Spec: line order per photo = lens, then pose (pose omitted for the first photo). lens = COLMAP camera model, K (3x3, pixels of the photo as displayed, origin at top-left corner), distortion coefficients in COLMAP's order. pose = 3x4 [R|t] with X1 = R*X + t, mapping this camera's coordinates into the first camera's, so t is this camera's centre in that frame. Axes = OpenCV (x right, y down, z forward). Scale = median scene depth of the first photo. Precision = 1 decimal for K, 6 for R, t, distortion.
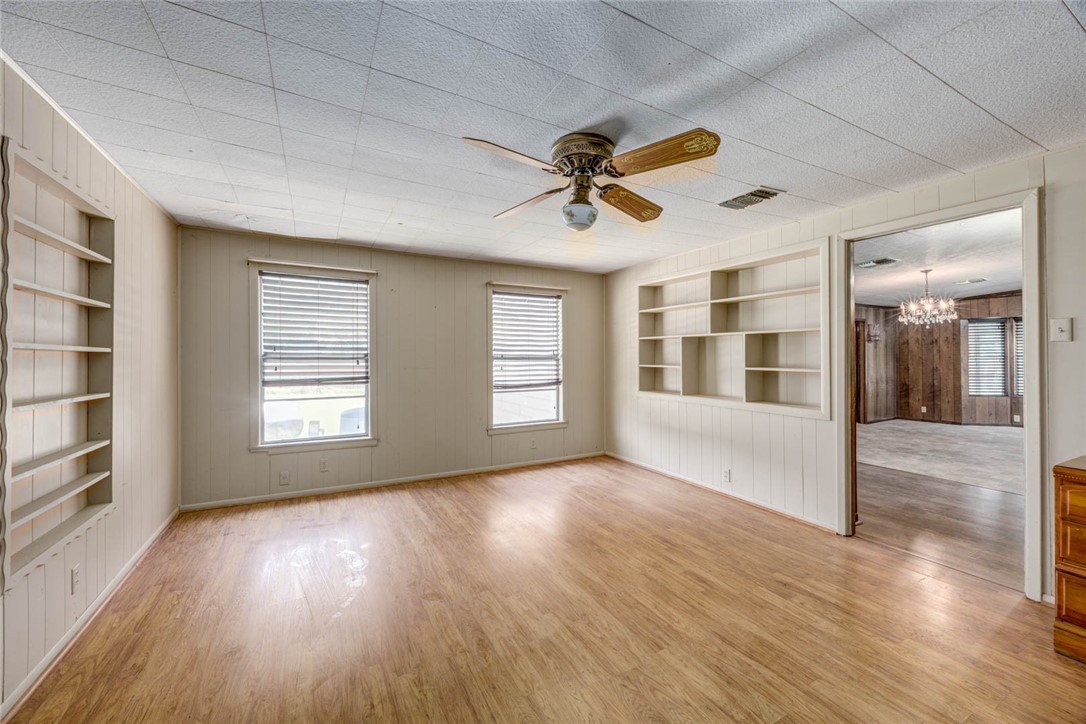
lens RADIAL K [[421.8, 0, 541.8], [0, 421.8, 354.7], [0, 0, 1]] dist [-0.001632, 0.000077]
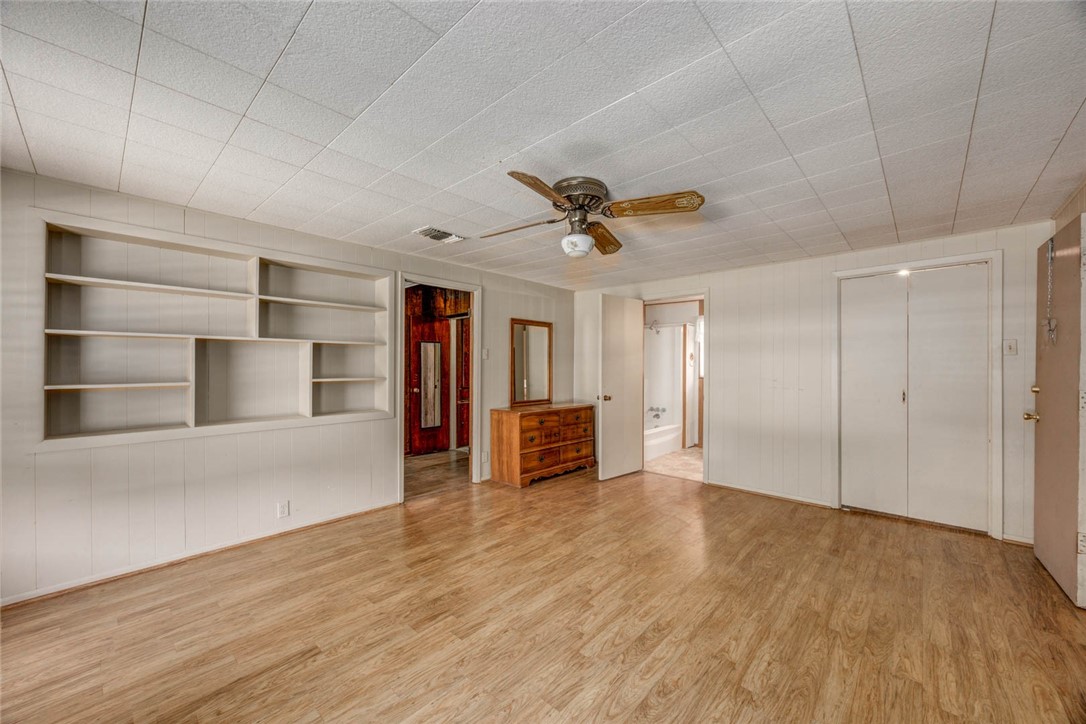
lens RADIAL K [[421.8, 0, 543.3], [0, 421.8, 365.8], [0, 0, 1]] dist [-0.001632, 0.000077]
pose [[-0.334623, 0.000521, 0.942352, -0.670804], [-0.001722, 0.999998, -0.001164, 0.002386], [-0.942351, -0.002012, -0.334621, 1.026996]]
